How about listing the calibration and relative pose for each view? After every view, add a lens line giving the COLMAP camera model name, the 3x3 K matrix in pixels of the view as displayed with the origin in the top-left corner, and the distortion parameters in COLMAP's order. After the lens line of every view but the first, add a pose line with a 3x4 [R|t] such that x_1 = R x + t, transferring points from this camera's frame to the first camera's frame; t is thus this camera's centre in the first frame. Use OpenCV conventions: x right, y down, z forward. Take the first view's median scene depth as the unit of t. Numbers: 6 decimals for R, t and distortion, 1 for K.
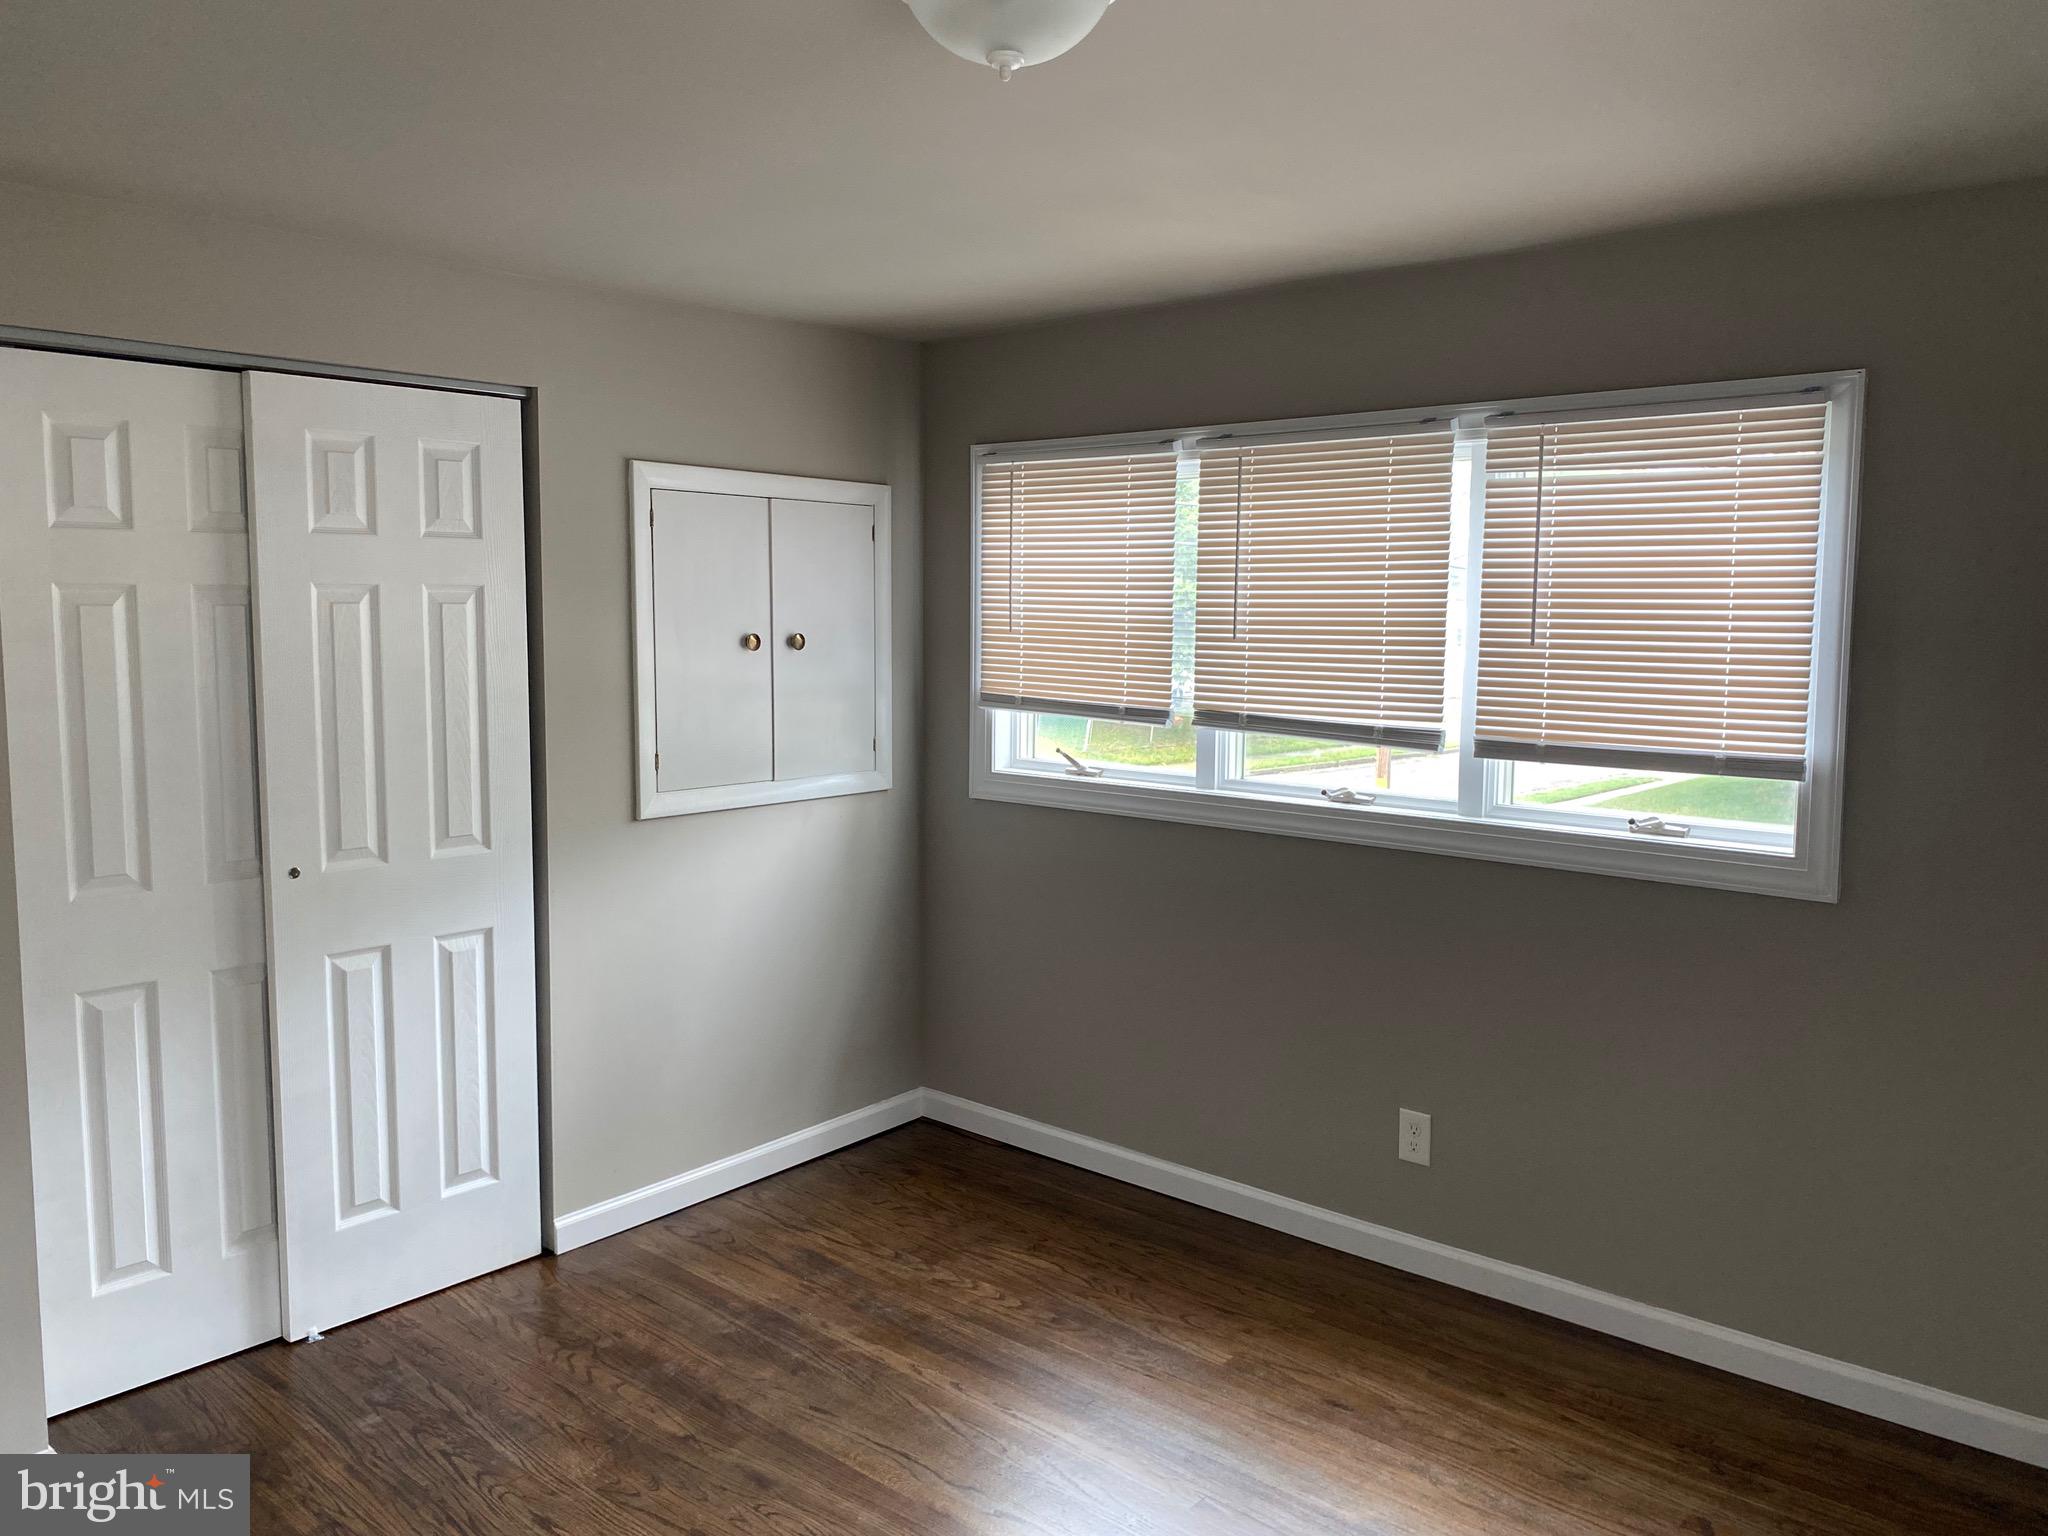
lens RADIAL K [[1549.7, 0, 1021.9], [0, 1549.7, 783.7], [0, 0, 1]] dist [0.082375, -0.139818]
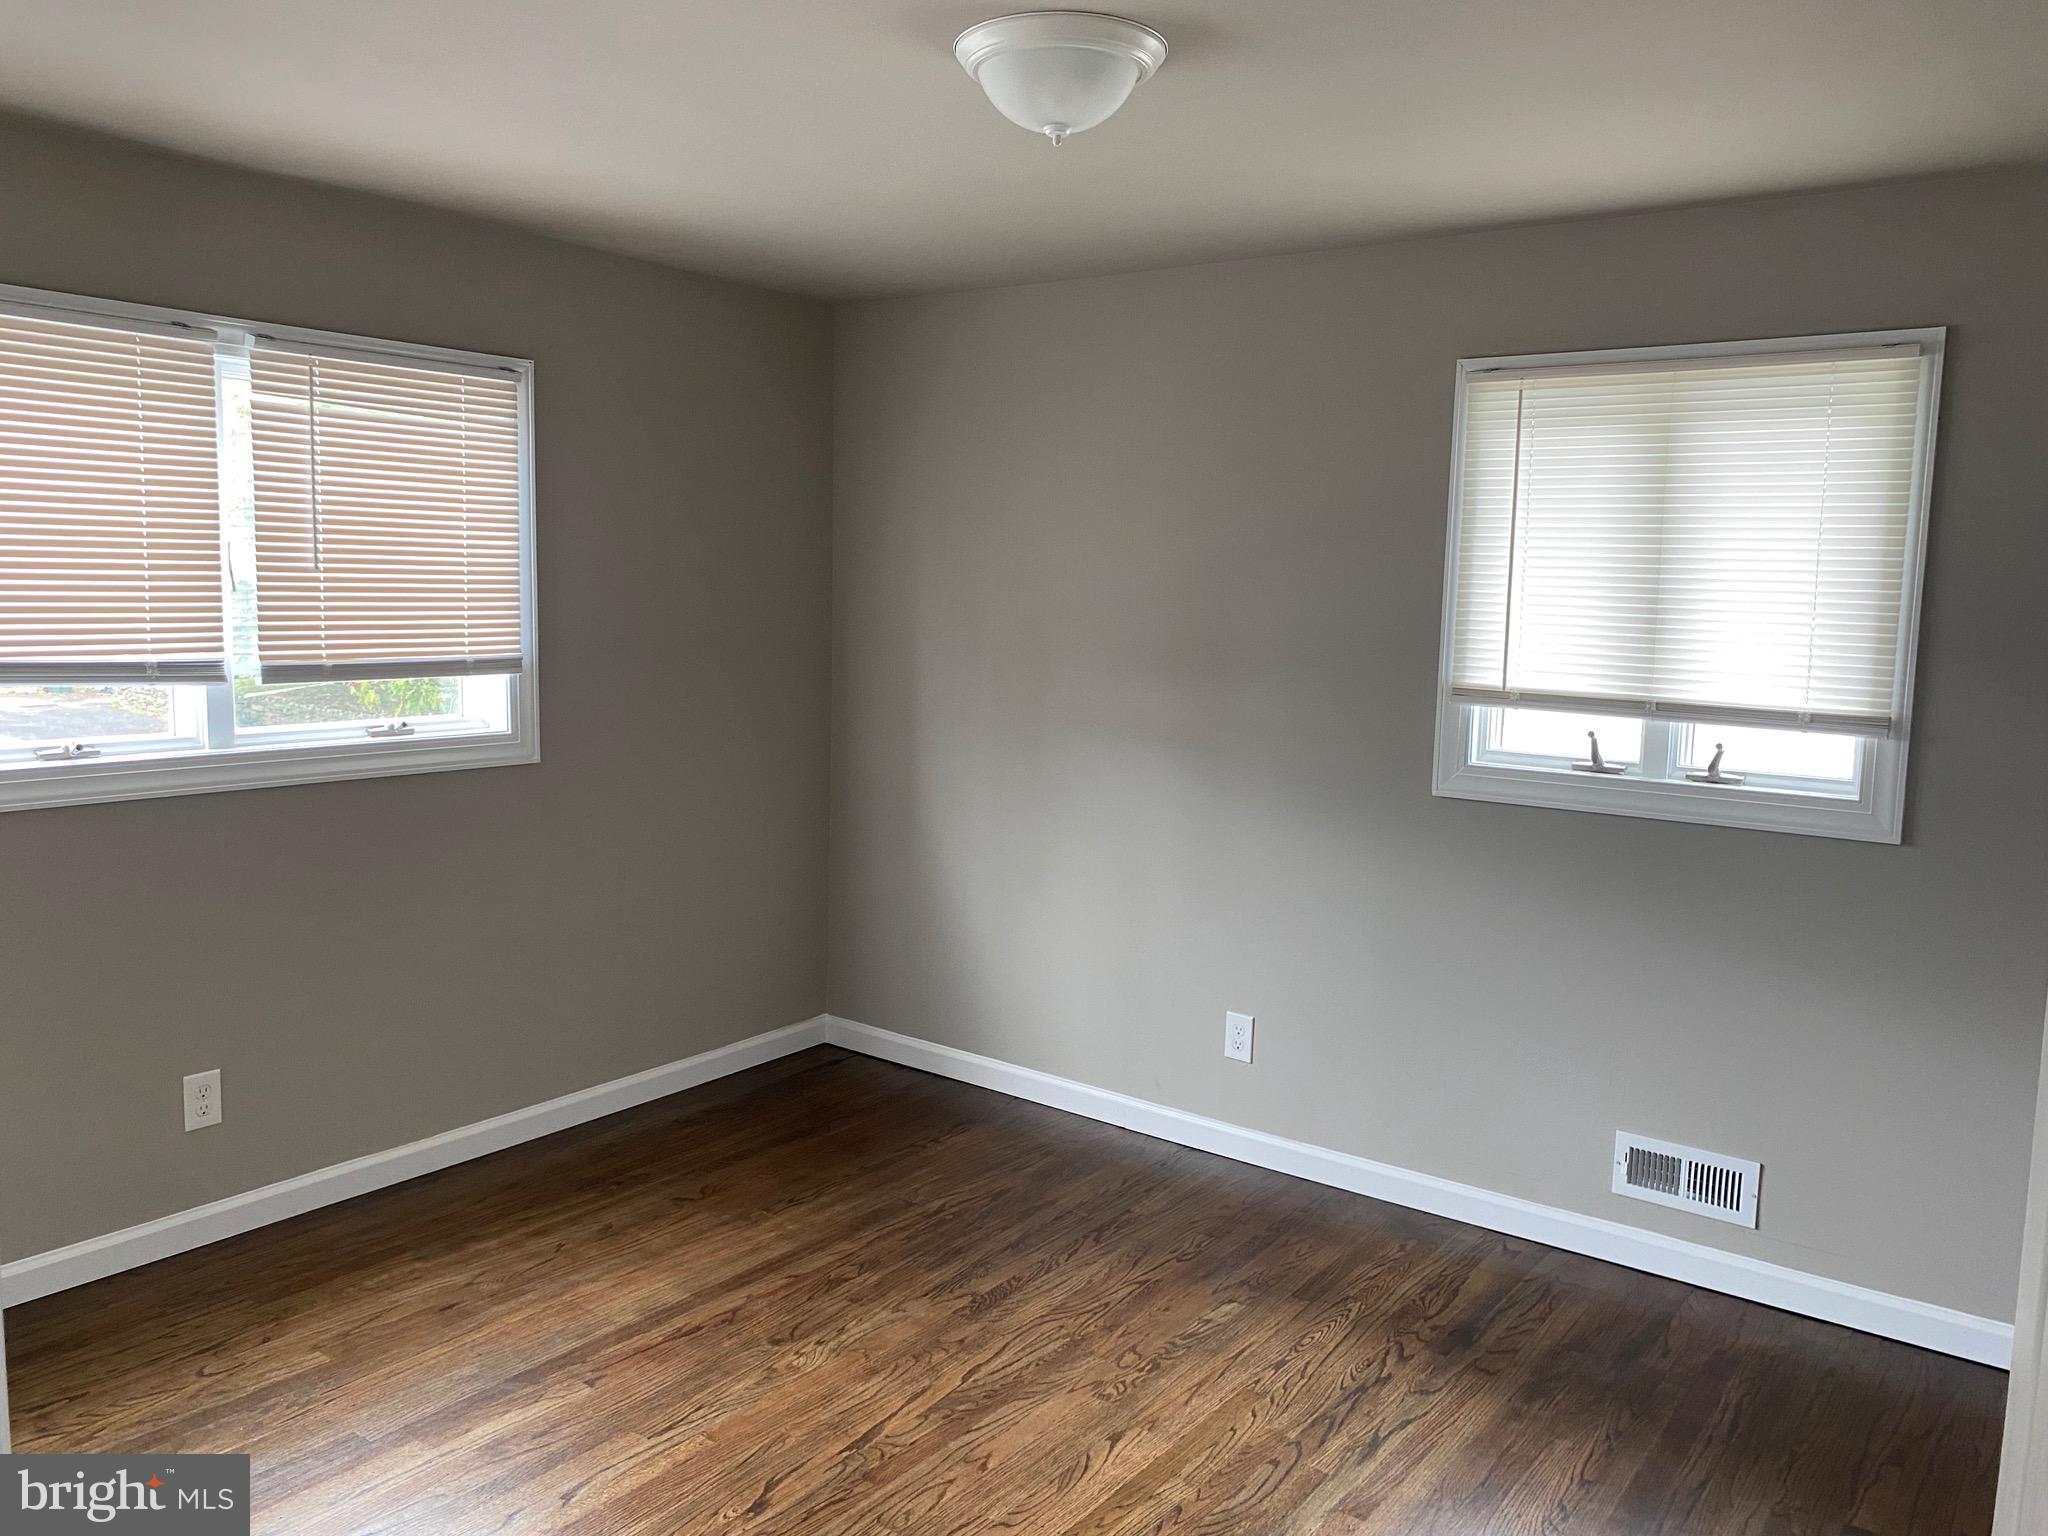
lens RADIAL K [[1569.2, 0, 1034.9], [0, 1569.2, 764.3], [0, 0, 1]] dist [0.088178, -0.150503]
pose [[-0.073306, -0.136727, 0.987893, -0.754866], [0.083694, 0.986220, 0.142706, -0.070682], [-0.993791, 0.093142, -0.060853, 0.593960]]
